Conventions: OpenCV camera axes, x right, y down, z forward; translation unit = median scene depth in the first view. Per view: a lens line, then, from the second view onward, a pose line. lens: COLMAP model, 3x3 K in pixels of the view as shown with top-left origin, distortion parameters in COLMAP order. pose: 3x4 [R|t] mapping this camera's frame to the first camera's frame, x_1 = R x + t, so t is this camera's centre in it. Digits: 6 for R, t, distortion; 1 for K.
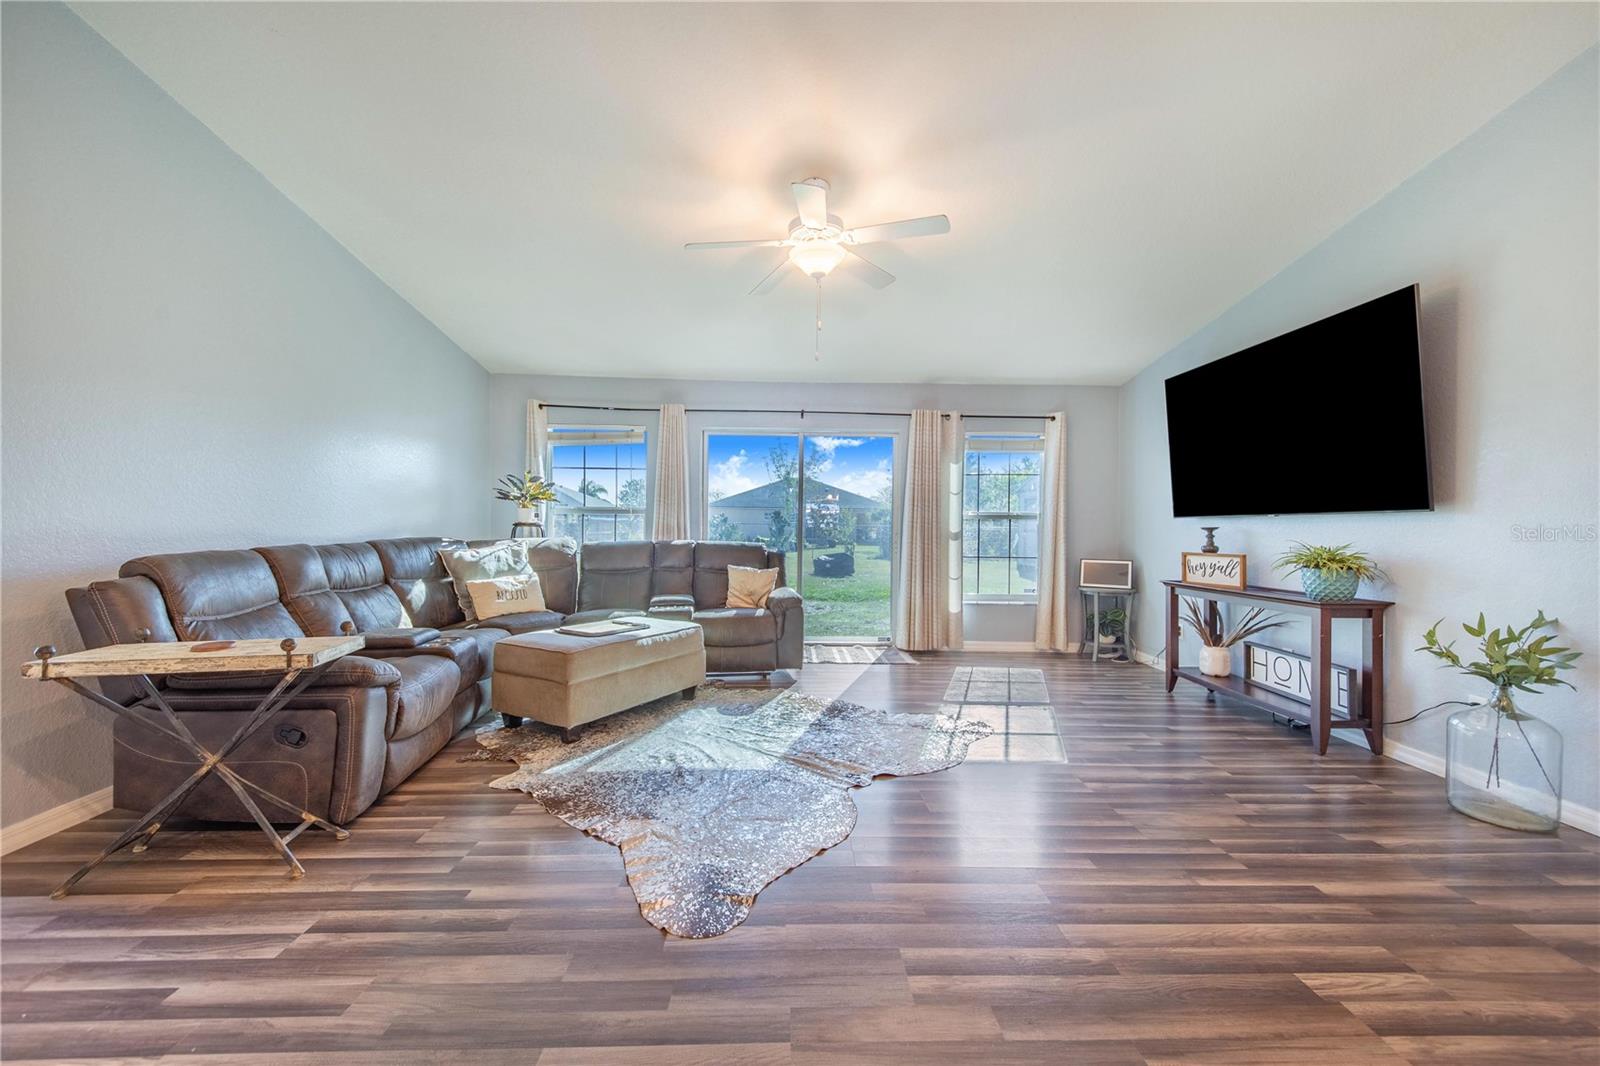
lens RADIAL K [[624.3, 0, 790.7], [0, 624.3, 526.8], [0, 0, 1]] dist [0.019589, -0.010017]
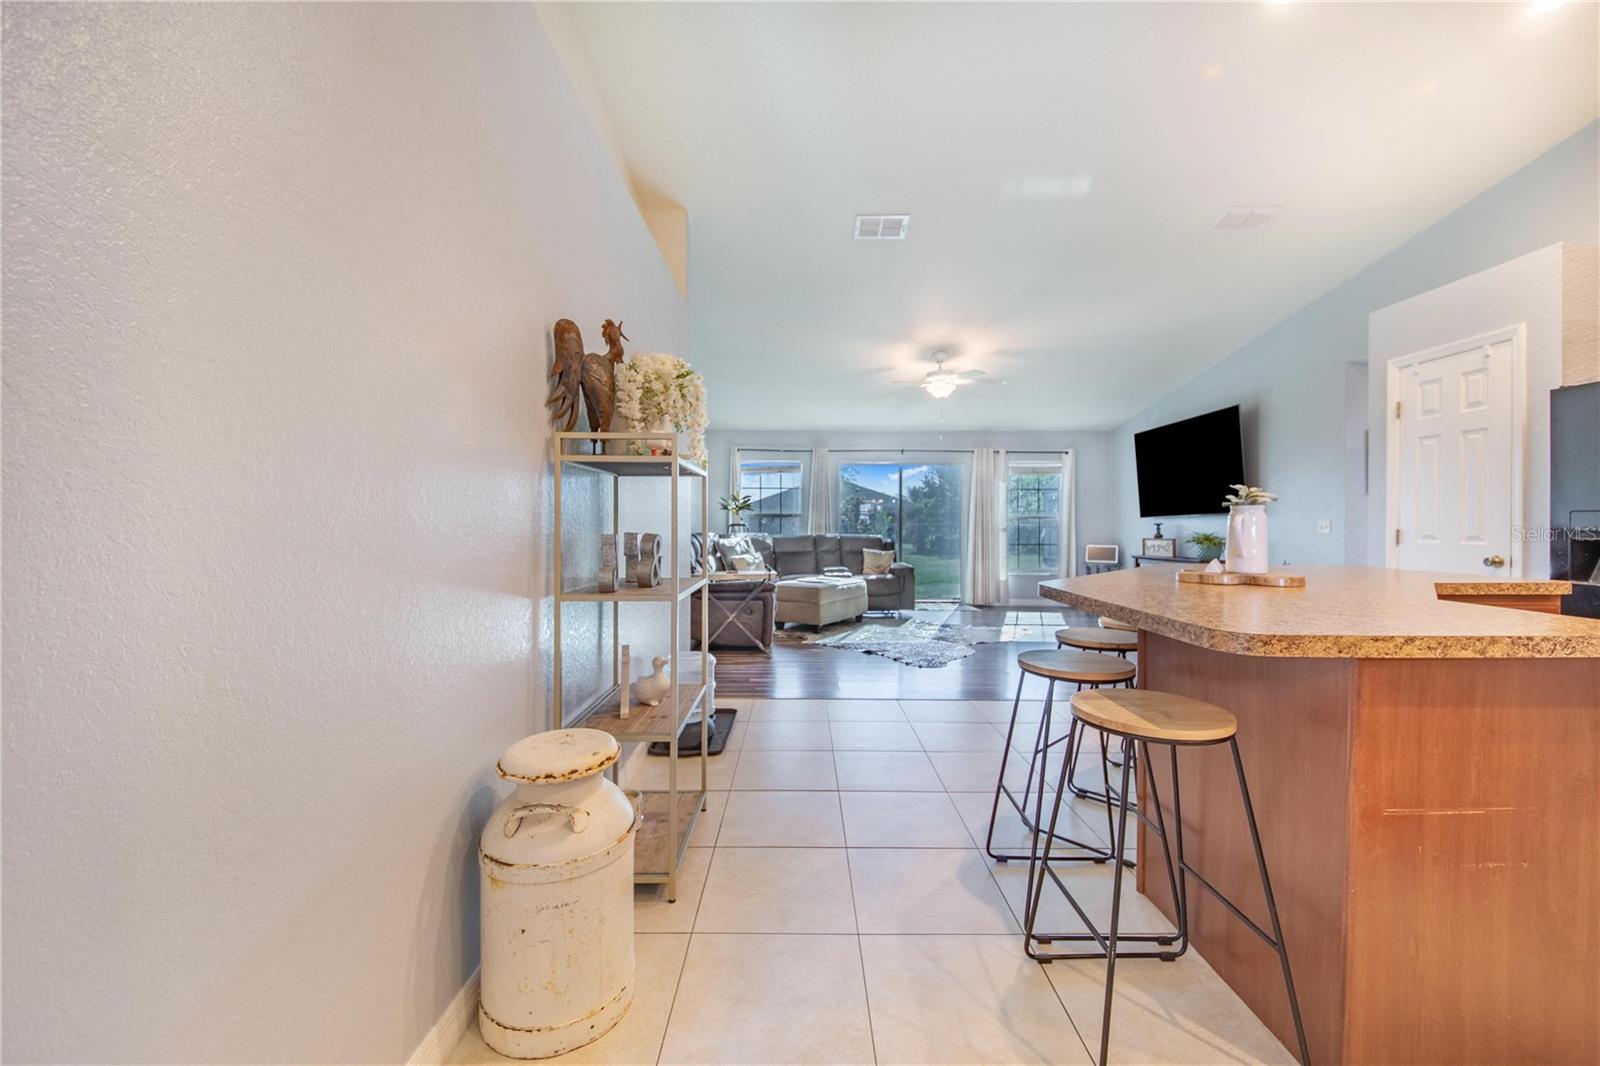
lens RADIAL K [[624.3, 0, 802.9], [0, 624.3, 525.9], [0, 0, 1]] dist [0.019589, -0.010017]
pose [[0.999472, -0.009356, -0.031104, -0.238942], [0.009390, 0.999955, 0.000955, -0.002043], [0.031094, -0.001246, 0.999516, -0.723230]]
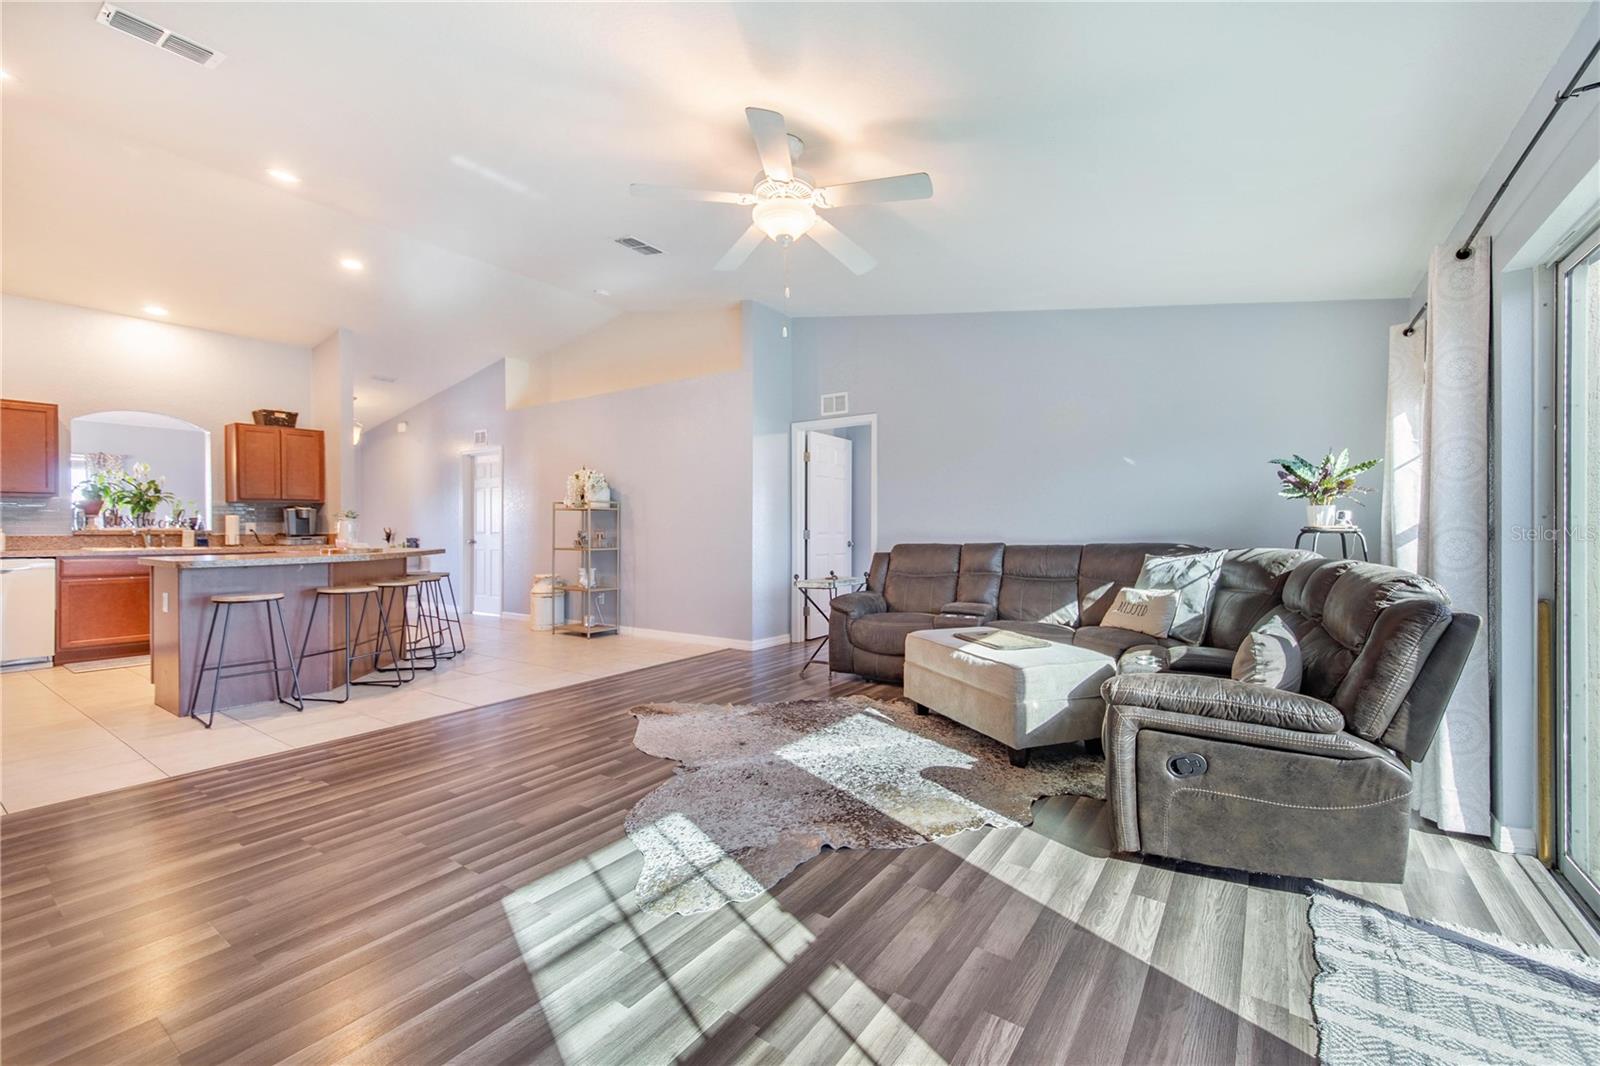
lens RADIAL K [[624.3, 0, 828.2], [0, 624.3, 535.9], [0, 0, 1]] dist [0.019589, -0.010017]
pose [[-0.565613, -0.000225, -0.824671, 0.537440], [-0.008094, 0.999953, 0.005279, 0.003938], [0.824631, 0.009661, -0.565588, 1.143763]]
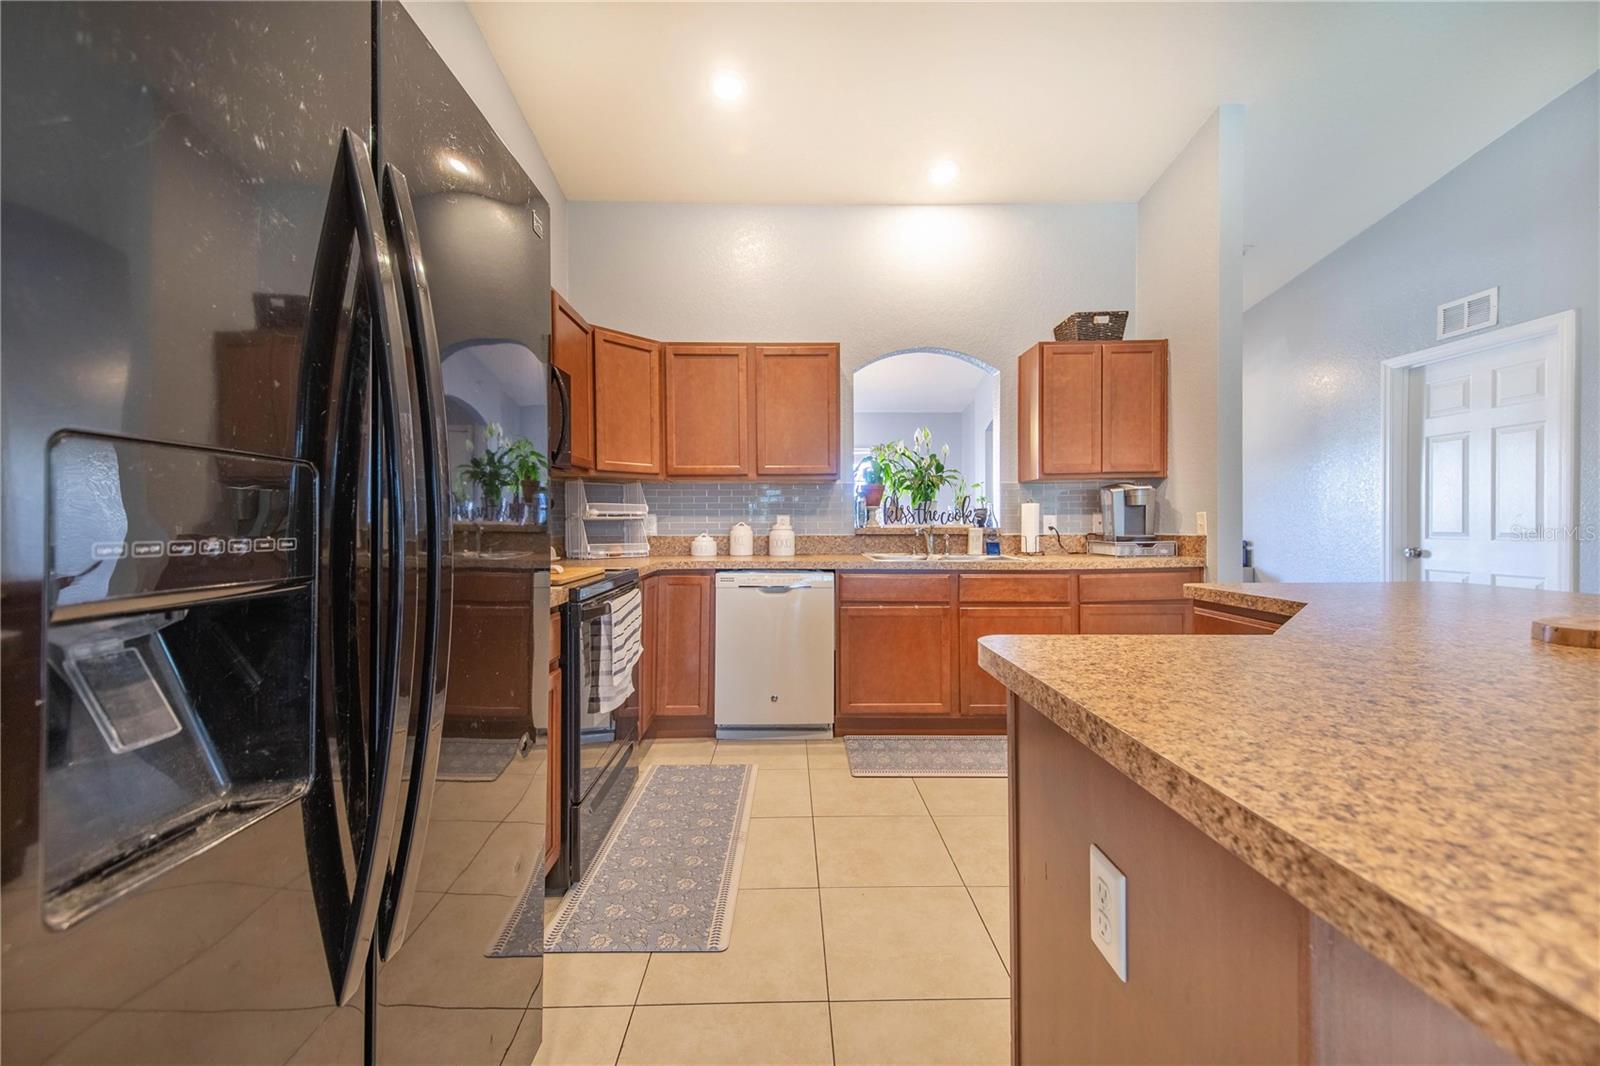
lens RADIAL K [[624.3, 0, 795.2], [0, 624.3, 515.6], [0, 0, 1]] dist [0.019589, -0.010017]
pose [[-0.999835, -0.007671, 0.016479, 0.422996], [-0.007663, 0.999970, 0.000554, -0.005776], [-0.016483, 0.000427, -0.999864, 0.051665]]
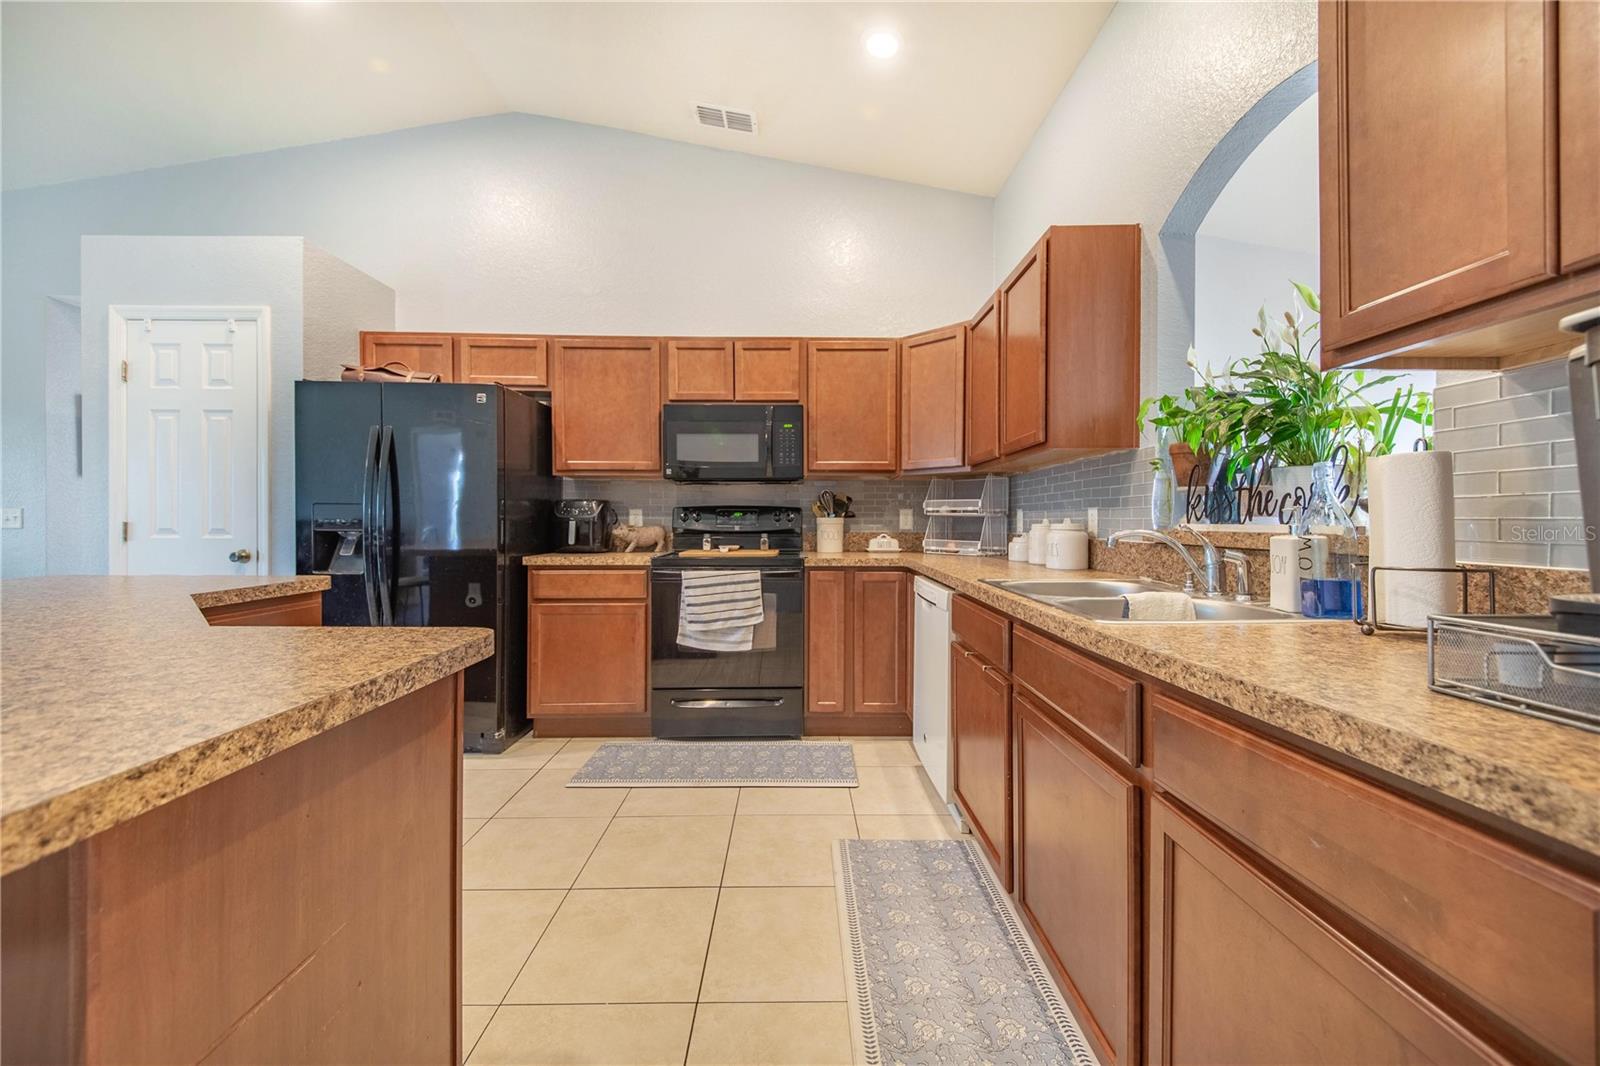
lens RADIAL K [[624.3, 0, 815.0], [0, 624.3, 526.2], [0, 0, 1]] dist [0.019589, -0.010017]
pose [[0.007389, -0.023033, 0.999707, -0.128438], [-0.001584, 0.999733, 0.023045, -0.001371], [-0.999971, -0.001754, 0.007350, -0.585625]]
